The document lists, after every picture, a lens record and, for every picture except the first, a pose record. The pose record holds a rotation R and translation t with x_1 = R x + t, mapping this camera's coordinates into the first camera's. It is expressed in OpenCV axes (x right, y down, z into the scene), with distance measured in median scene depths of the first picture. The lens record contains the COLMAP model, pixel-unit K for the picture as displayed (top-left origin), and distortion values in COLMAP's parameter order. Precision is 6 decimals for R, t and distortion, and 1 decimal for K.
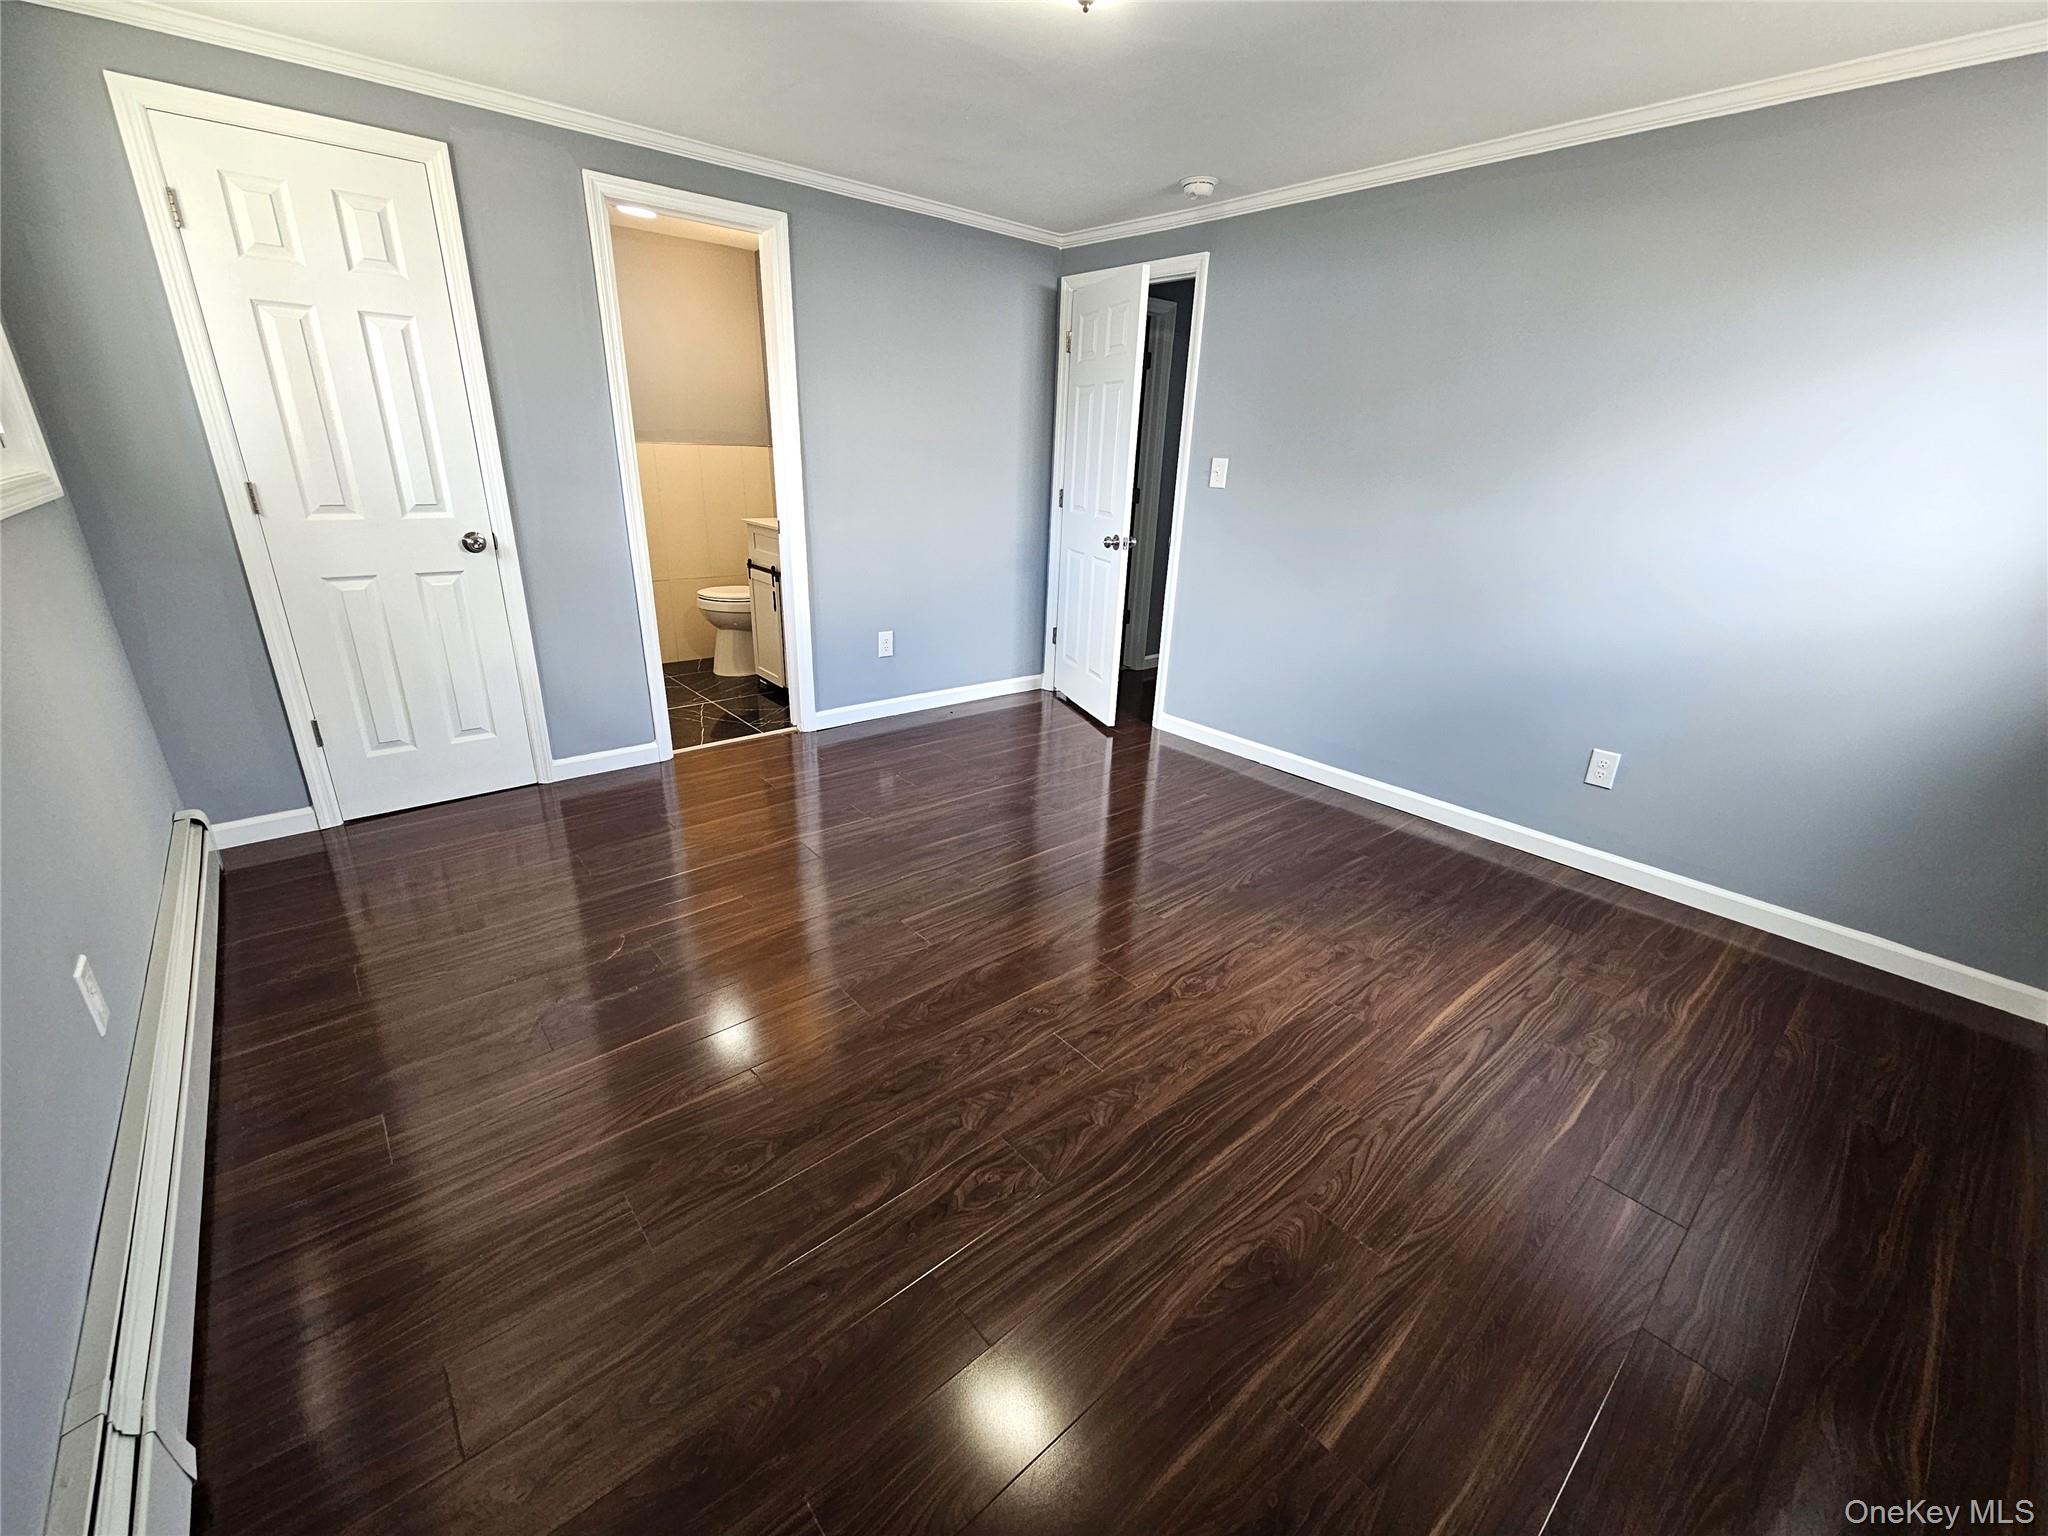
lens RADIAL K [[837.4, 0, 1017.7], [0, 837.4, 770.2], [0, 0, 1]] dist [-0.000185, -0.000107]
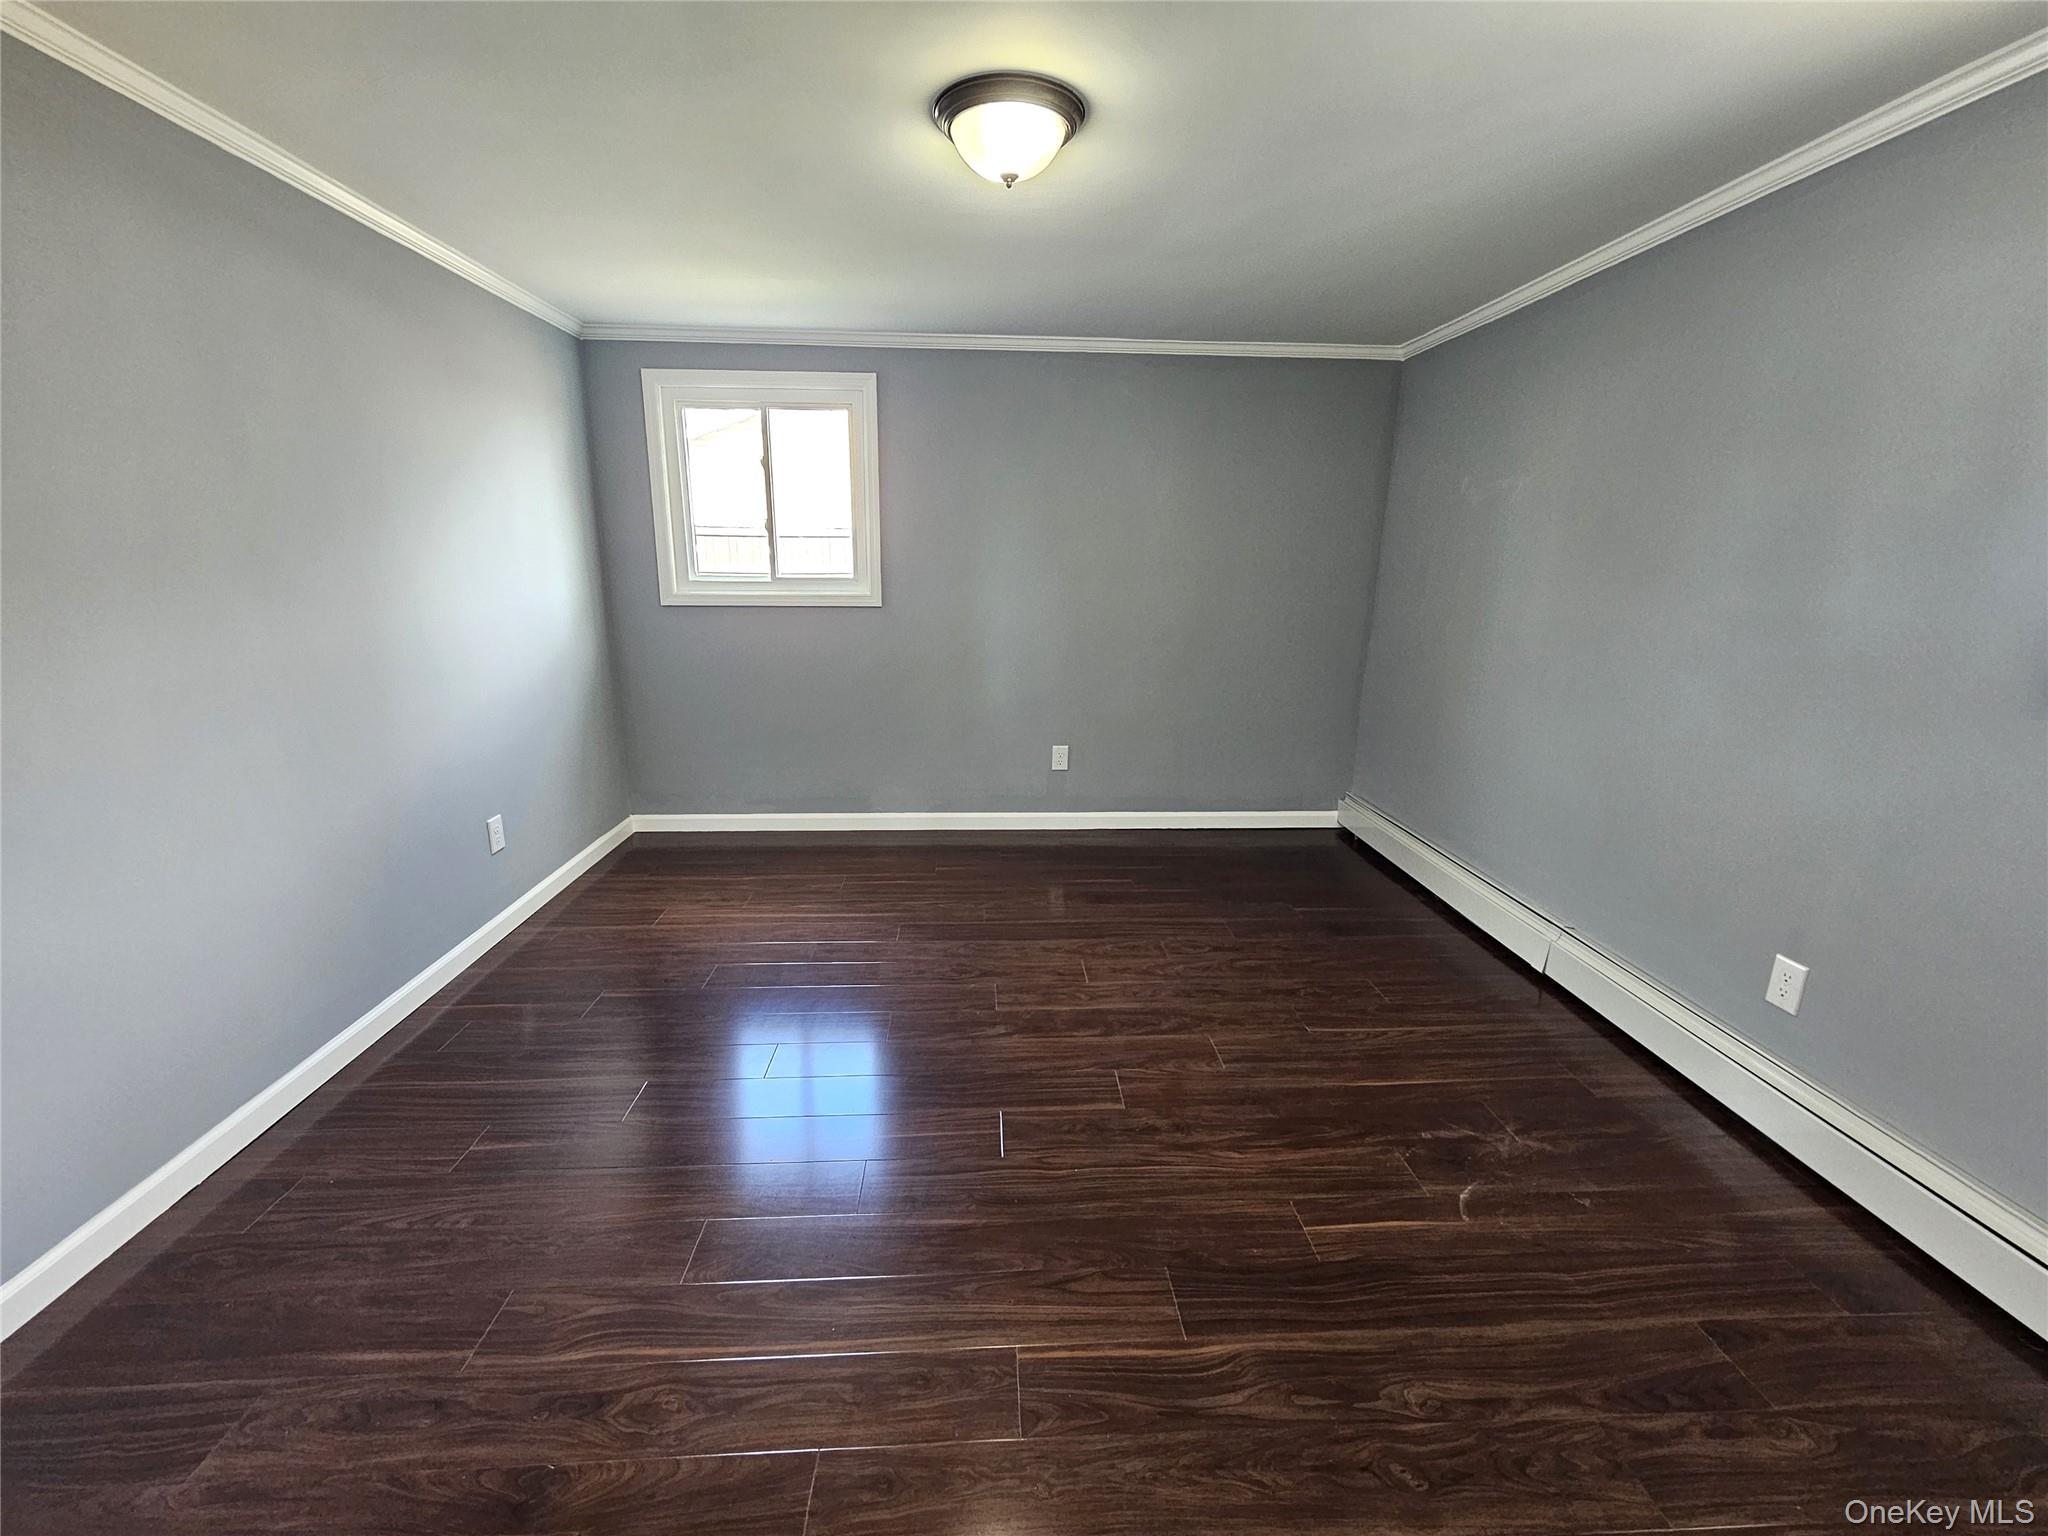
lens RADIAL K [[837.4, 0, 1017.7], [0, 837.4, 770.2], [0, 0, 1]] dist [-0.000185, -0.000107]
pose [[-0.787951, -0.193605, 0.584509, -0.568326], [0.183988, 0.831881, 0.523567, -0.674138], [-0.587607, 0.520088, -0.619860, 1.647104]]
